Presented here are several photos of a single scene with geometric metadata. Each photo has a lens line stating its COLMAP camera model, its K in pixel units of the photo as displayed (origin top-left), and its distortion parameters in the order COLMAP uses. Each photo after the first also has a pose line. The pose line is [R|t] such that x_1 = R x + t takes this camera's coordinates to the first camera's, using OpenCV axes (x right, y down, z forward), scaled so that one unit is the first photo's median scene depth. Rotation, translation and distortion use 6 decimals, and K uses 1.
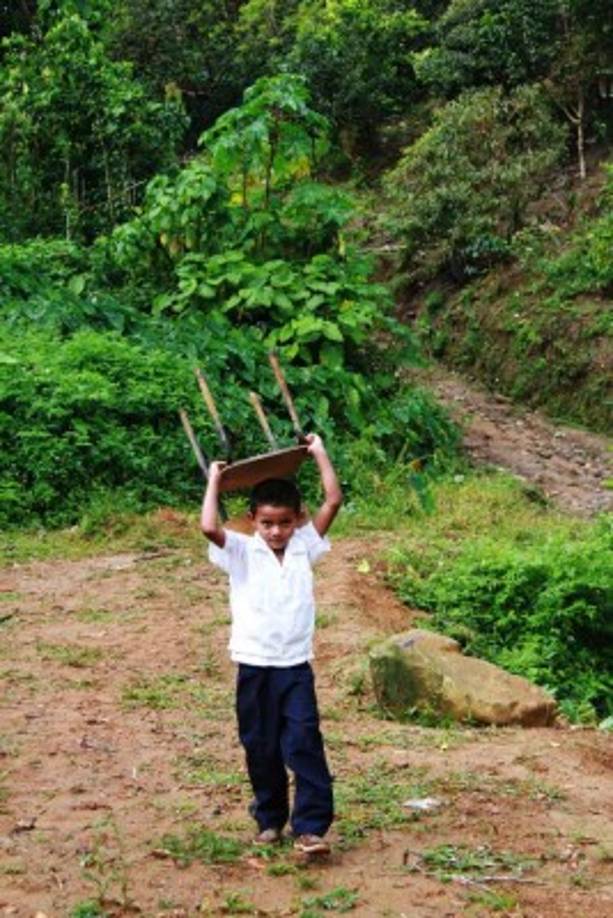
lens RADIAL K [[1831.2, 0, 307.2], [0, 1831.2, 462.9], [0, 0, 1]] dist [0.405070, 0.000000]
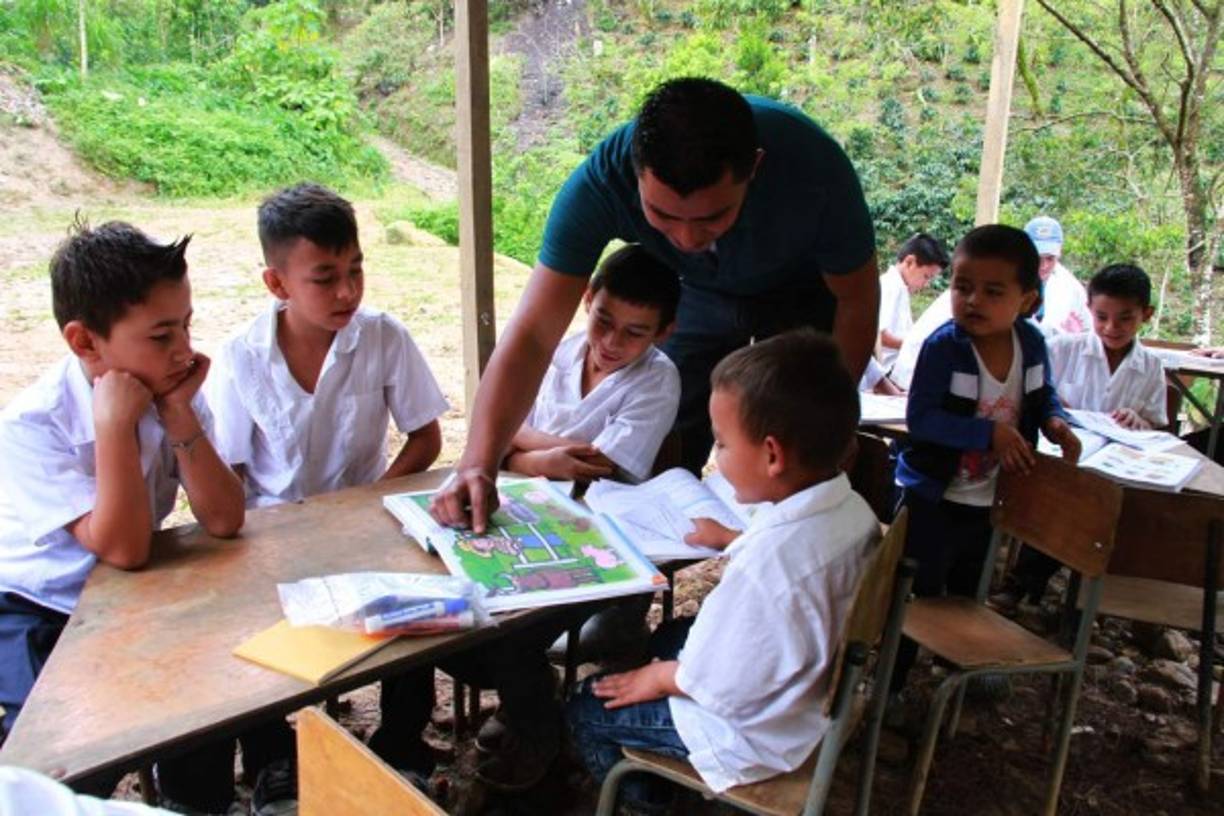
lens RADIAL K [[1025.6, 0, 636.8], [0, 1025.6, 442.0], [0, 0, 1]] dist [-0.165711, 0.155624]
pose [[0.941548, -0.038273, 0.334697, -0.054230], [-0.041208, 0.972979, 0.227186, 0.020019], [-0.334349, -0.227699, 0.914530, -0.271679]]
